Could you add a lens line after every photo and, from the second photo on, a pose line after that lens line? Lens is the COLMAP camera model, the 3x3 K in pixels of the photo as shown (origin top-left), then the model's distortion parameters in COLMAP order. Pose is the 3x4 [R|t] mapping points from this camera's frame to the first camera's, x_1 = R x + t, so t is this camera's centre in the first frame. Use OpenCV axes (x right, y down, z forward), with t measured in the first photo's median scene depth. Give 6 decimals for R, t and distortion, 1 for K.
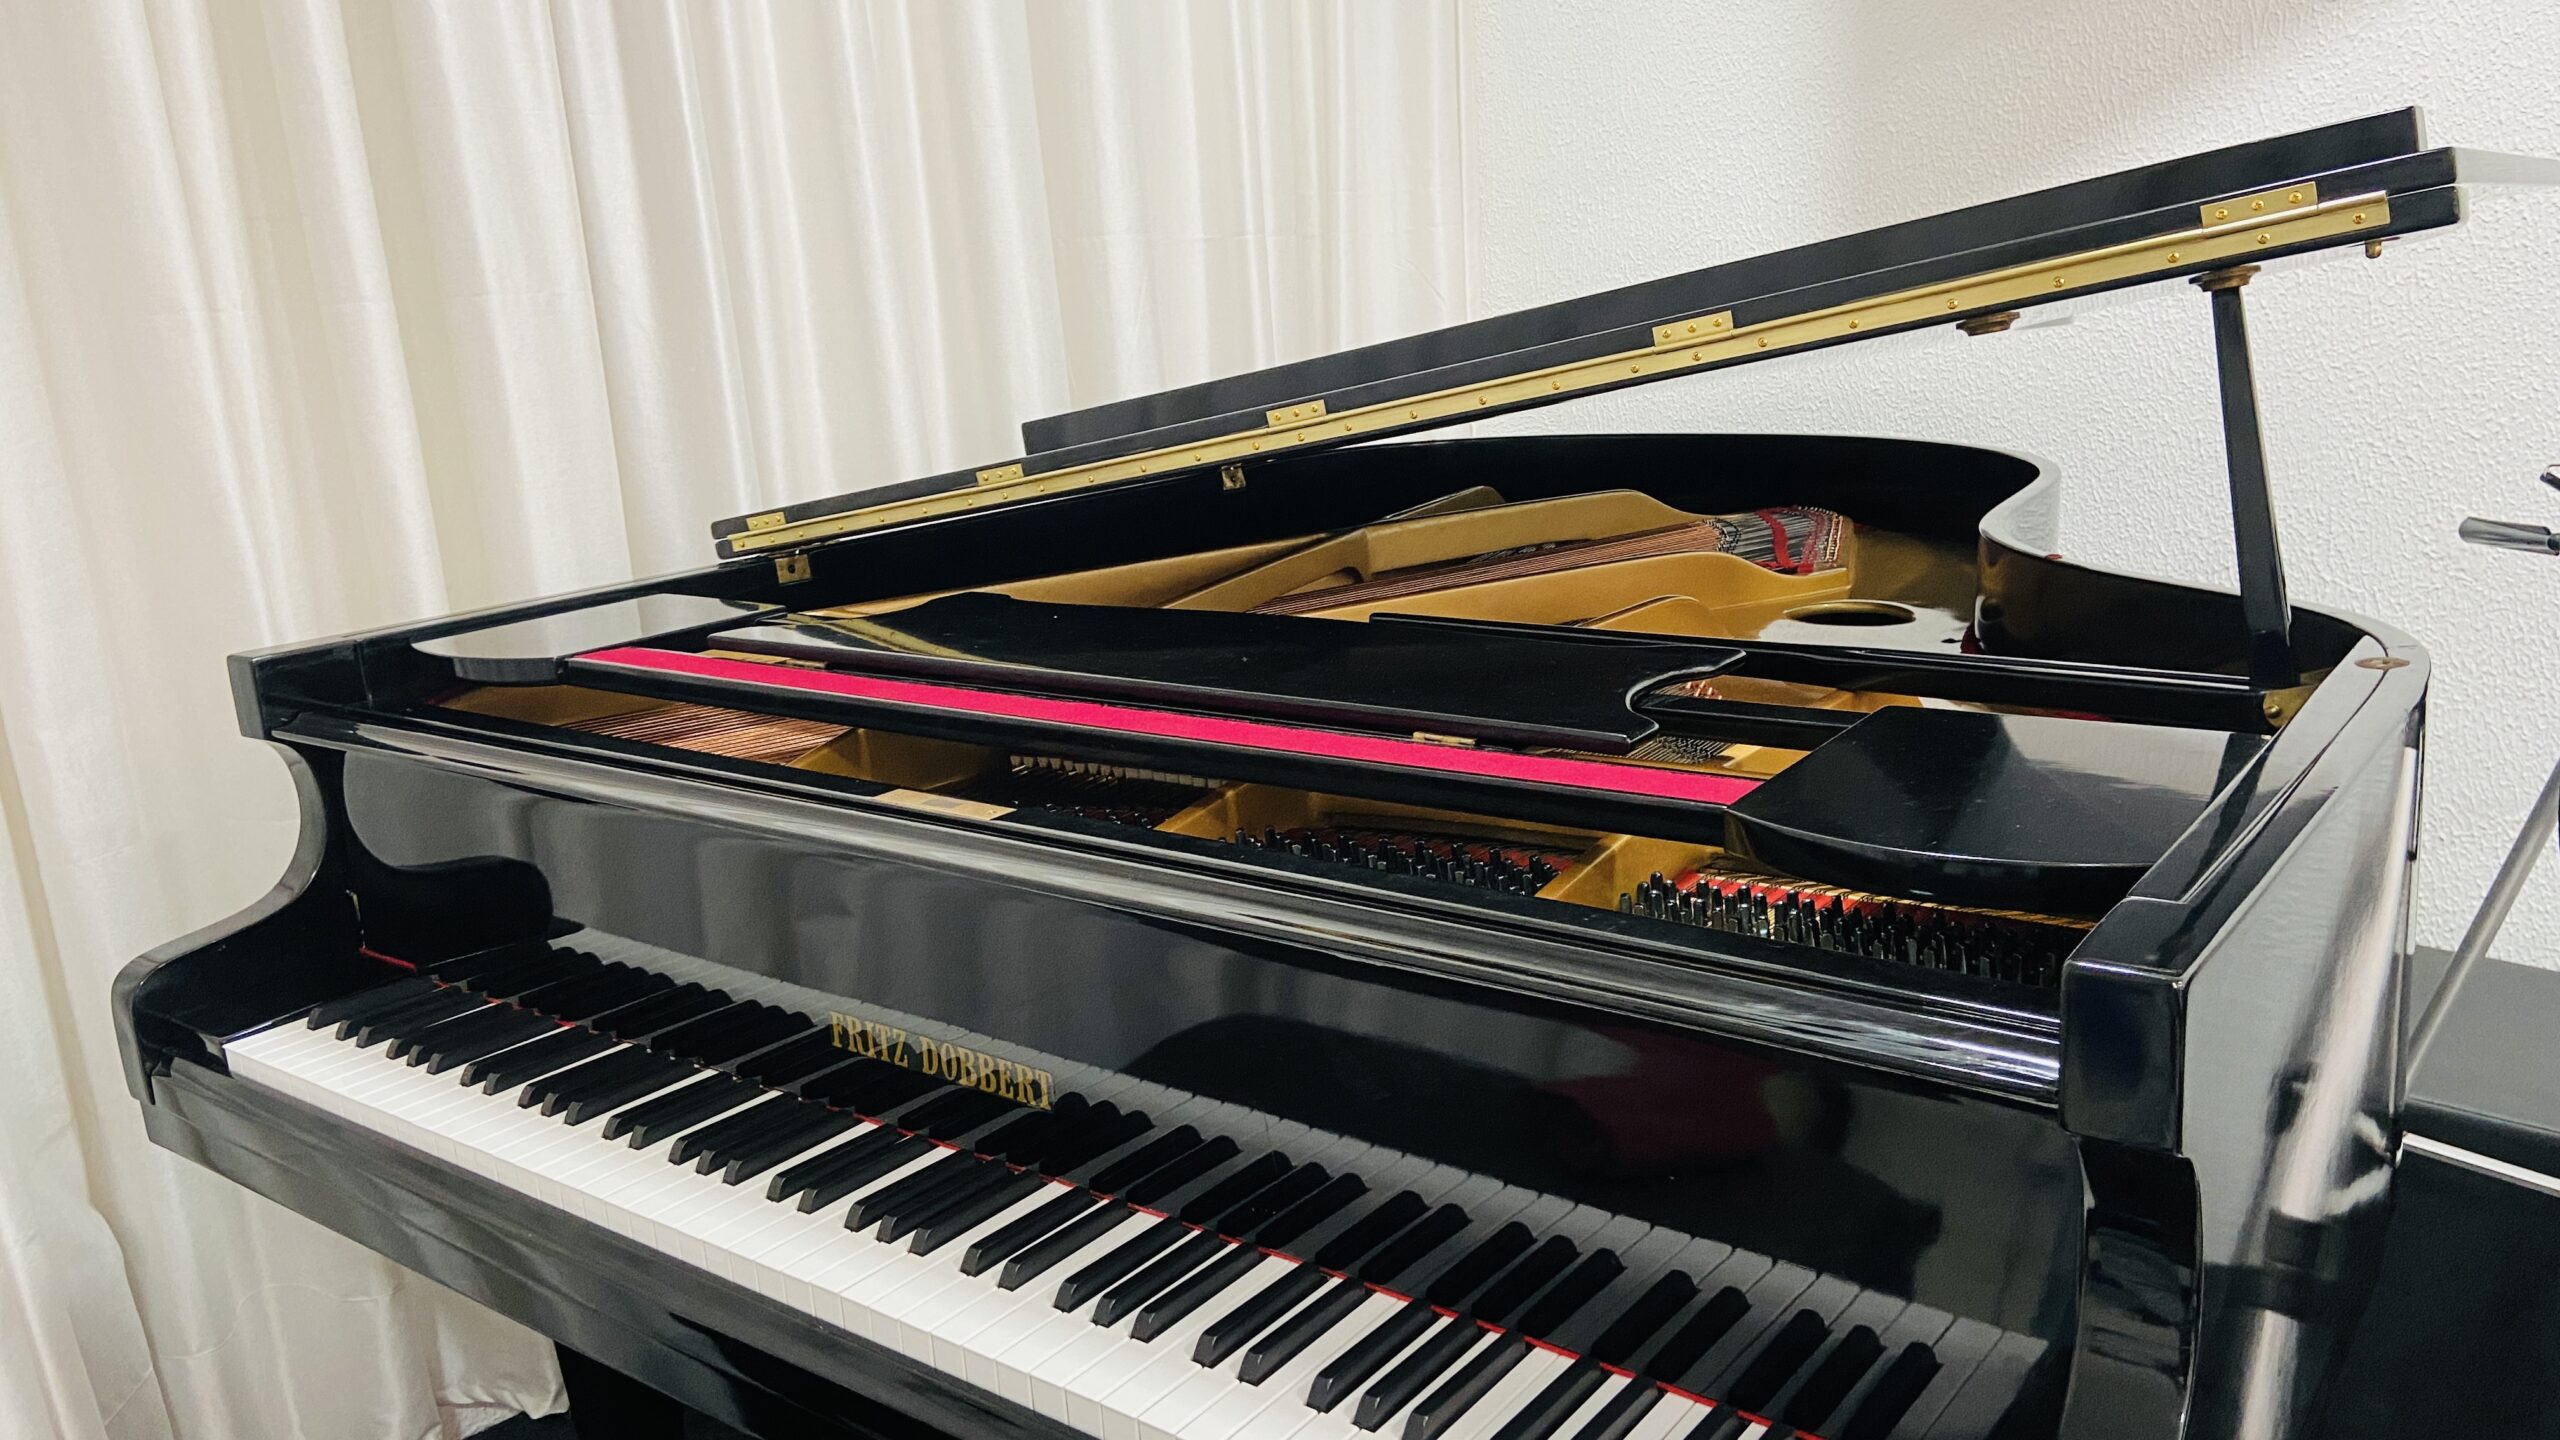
lens RADIAL K [[1903.5, 0, 1280.0], [0, 1903.5, 720.0], [0, 0, 1]] dist [0.072962, -0.000152]
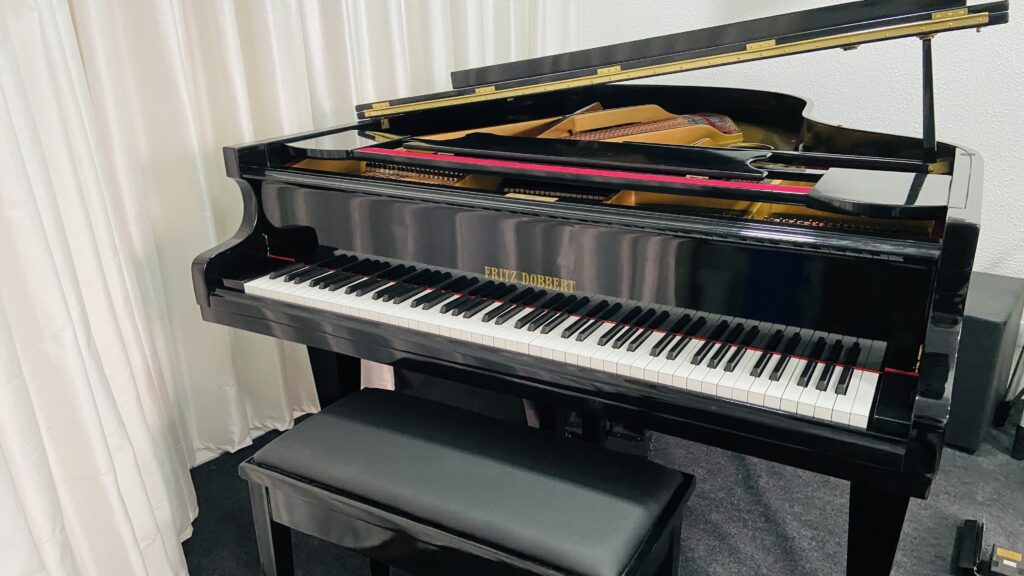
lens RADIAL K [[767.5, 0, 507.9], [0, 767.5, 300.0], [0, 0, 1]] dist [0.080473, -0.073782]
pose [[0.986802, -0.010196, 0.161607, -0.323700], [-0.008833, 0.993141, 0.116592, 0.050946], [-0.161688, -0.116481, 0.979944, -0.177080]]
